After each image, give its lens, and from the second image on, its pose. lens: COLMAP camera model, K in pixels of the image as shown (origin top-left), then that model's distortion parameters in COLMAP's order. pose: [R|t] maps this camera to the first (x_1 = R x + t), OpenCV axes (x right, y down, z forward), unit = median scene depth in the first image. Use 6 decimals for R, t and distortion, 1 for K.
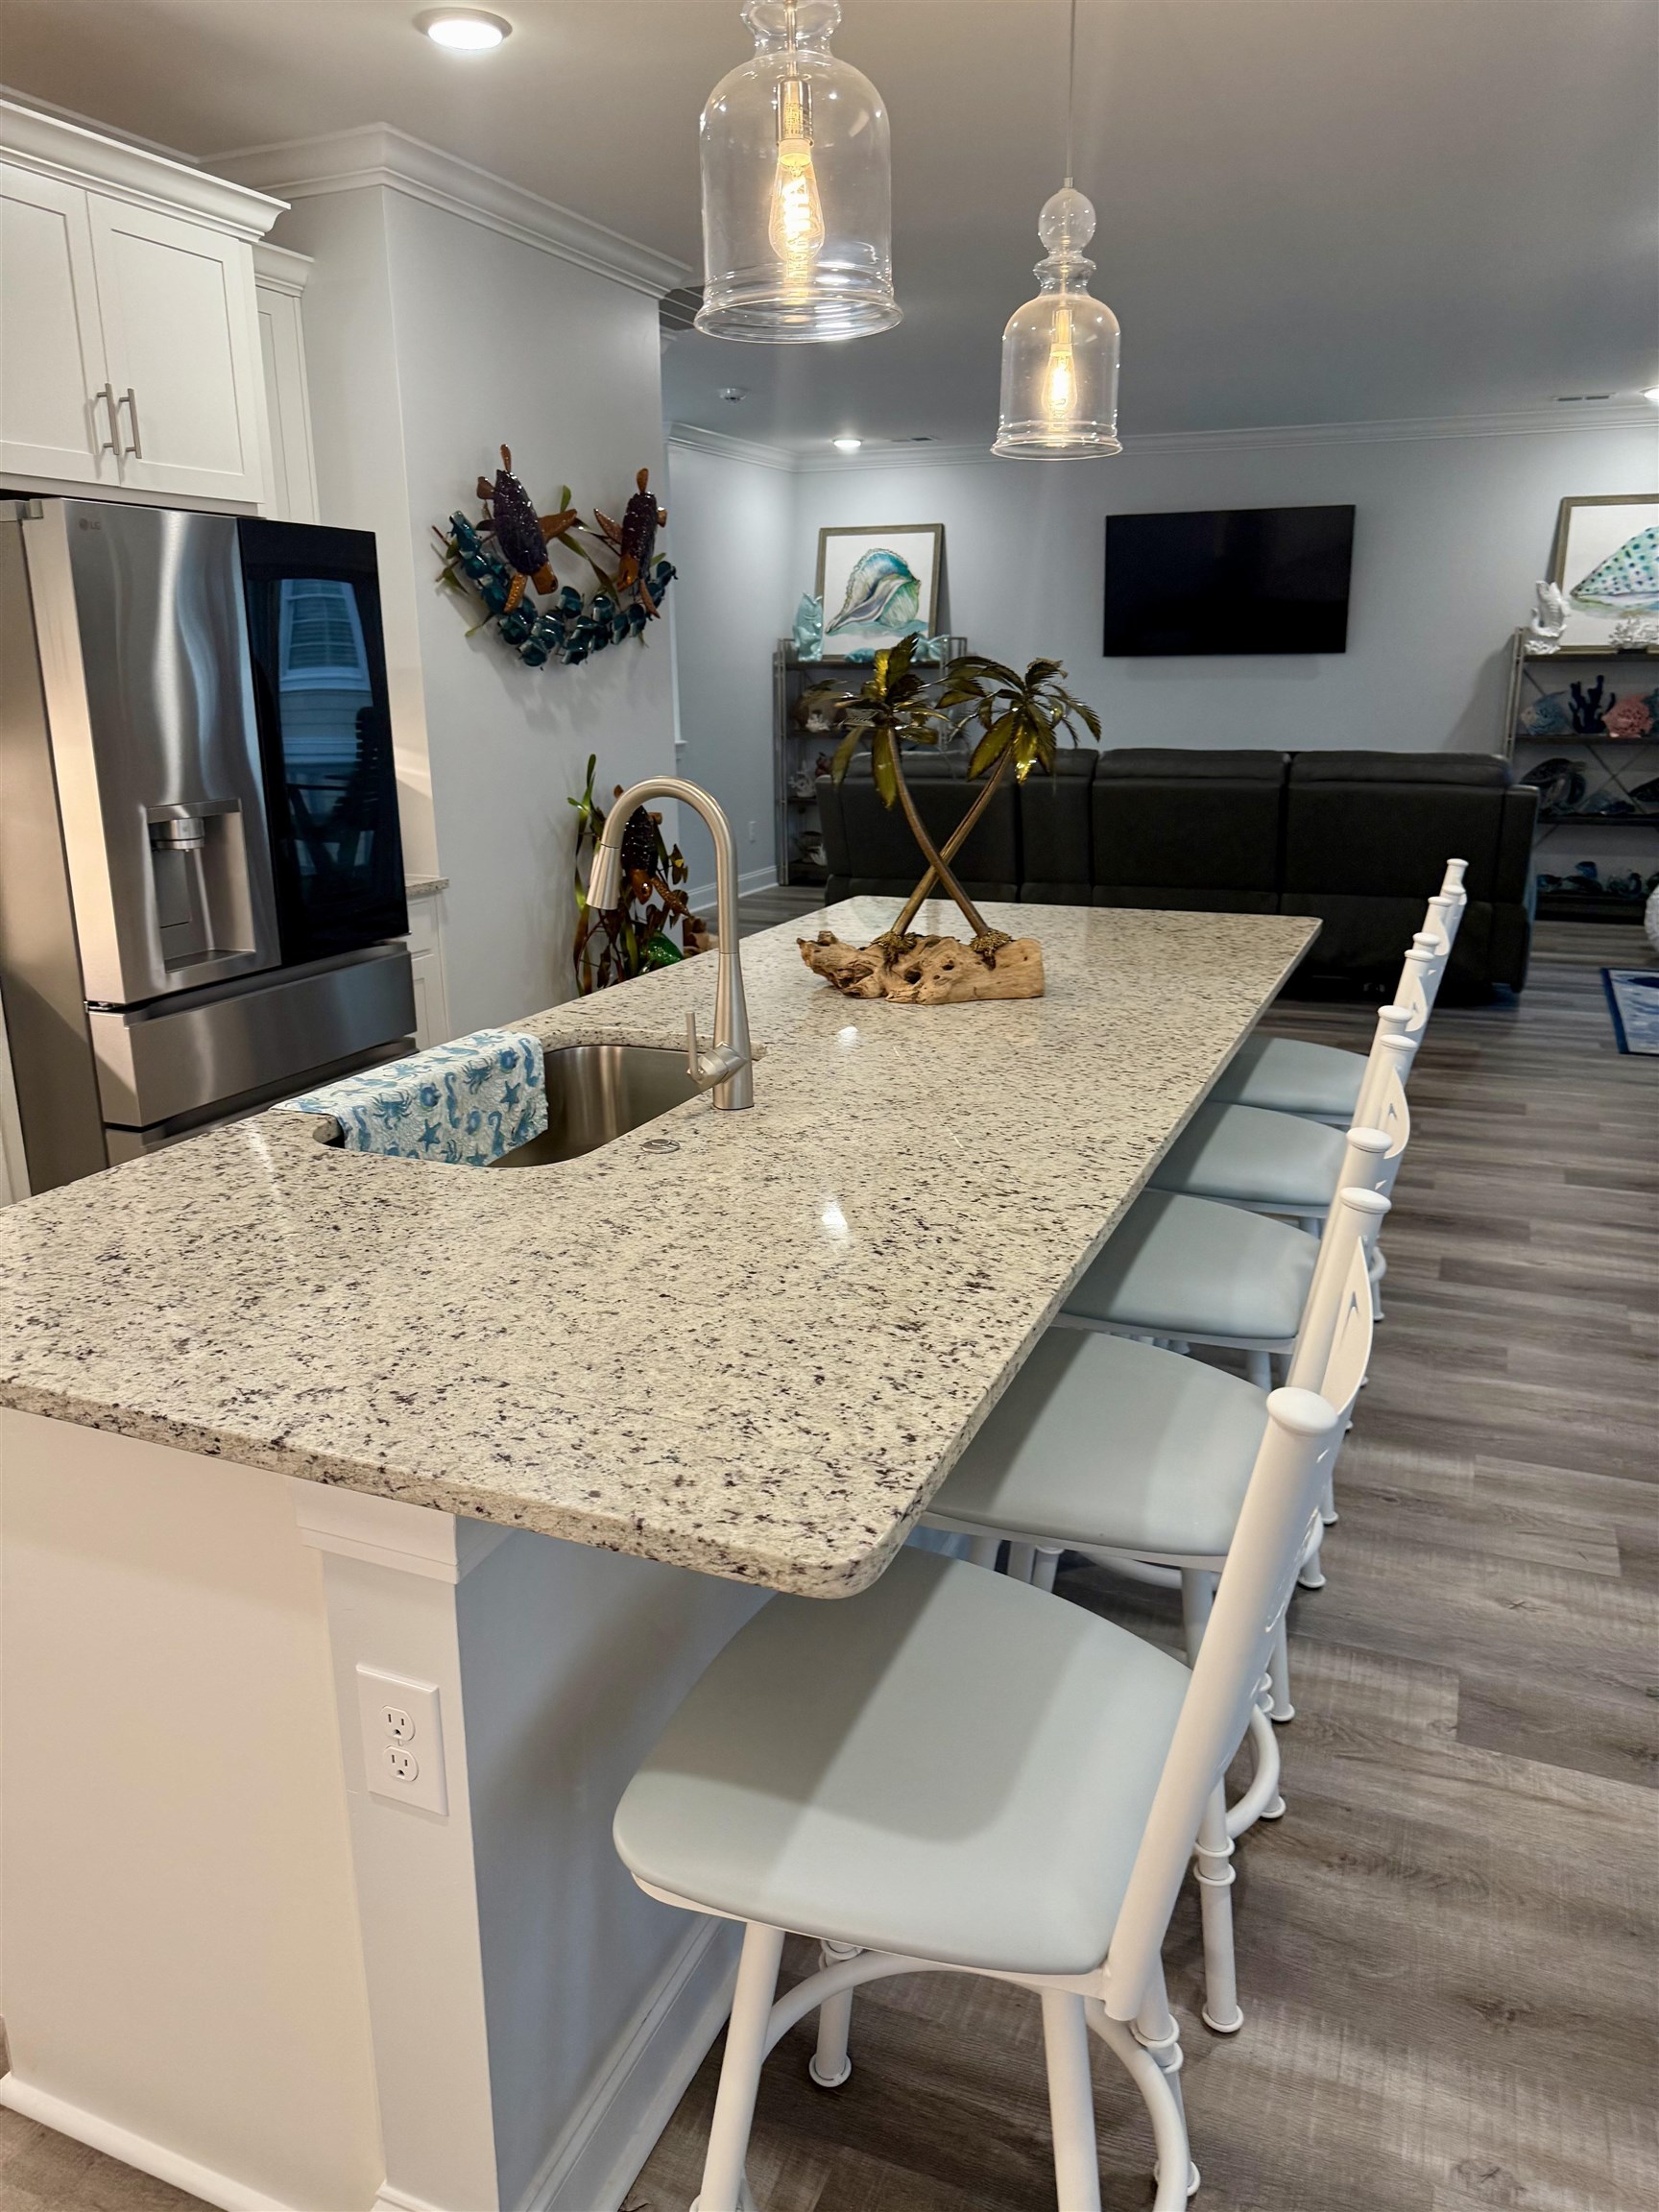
lens RADIAL K [[1570.3, 0, 825.6], [0, 1570.3, 1104.7], [0, 0, 1]] dist [0.151216, -0.287781]
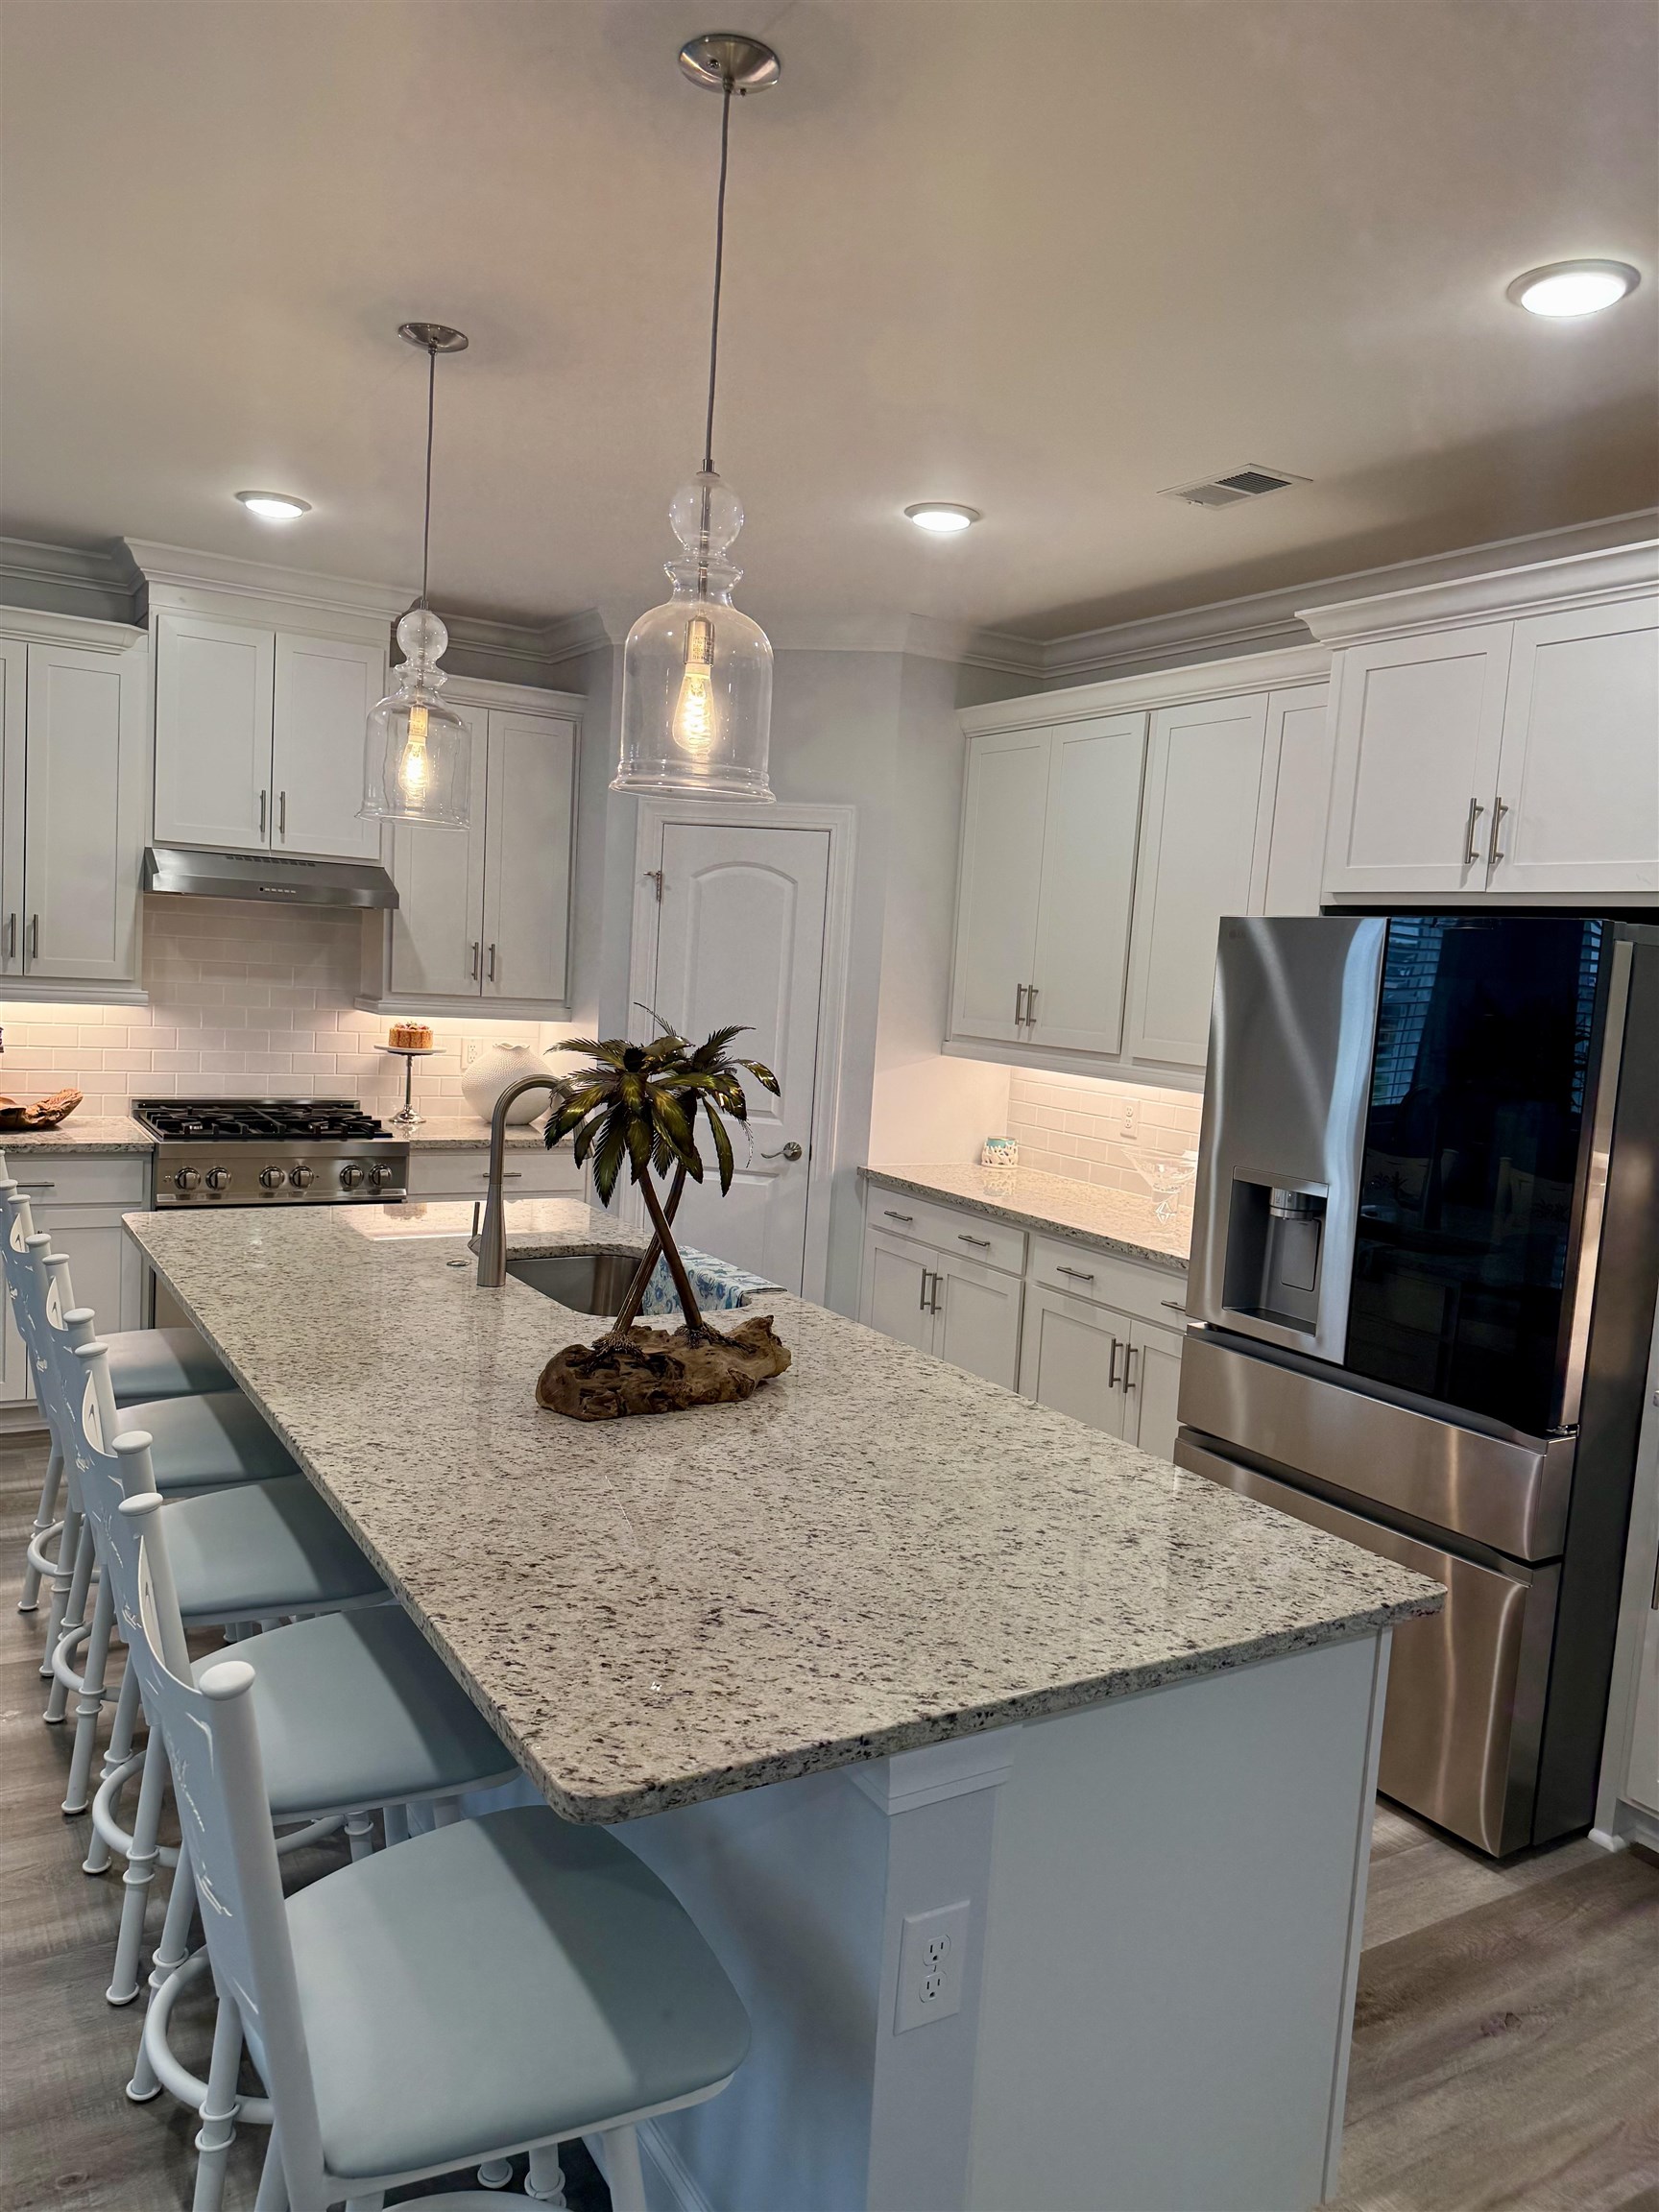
lens RADIAL K [[1570.3, 0, 825.6], [0, 1570.3, 1104.7], [0, 0, 1]] dist [0.151216, -0.287781]
pose [[-0.593939, 0.035021, -0.803748, 0.668991], [-0.283932, 0.925640, 0.250146, -0.430090], [0.752741, 0.376781, -0.539830, 1.387102]]
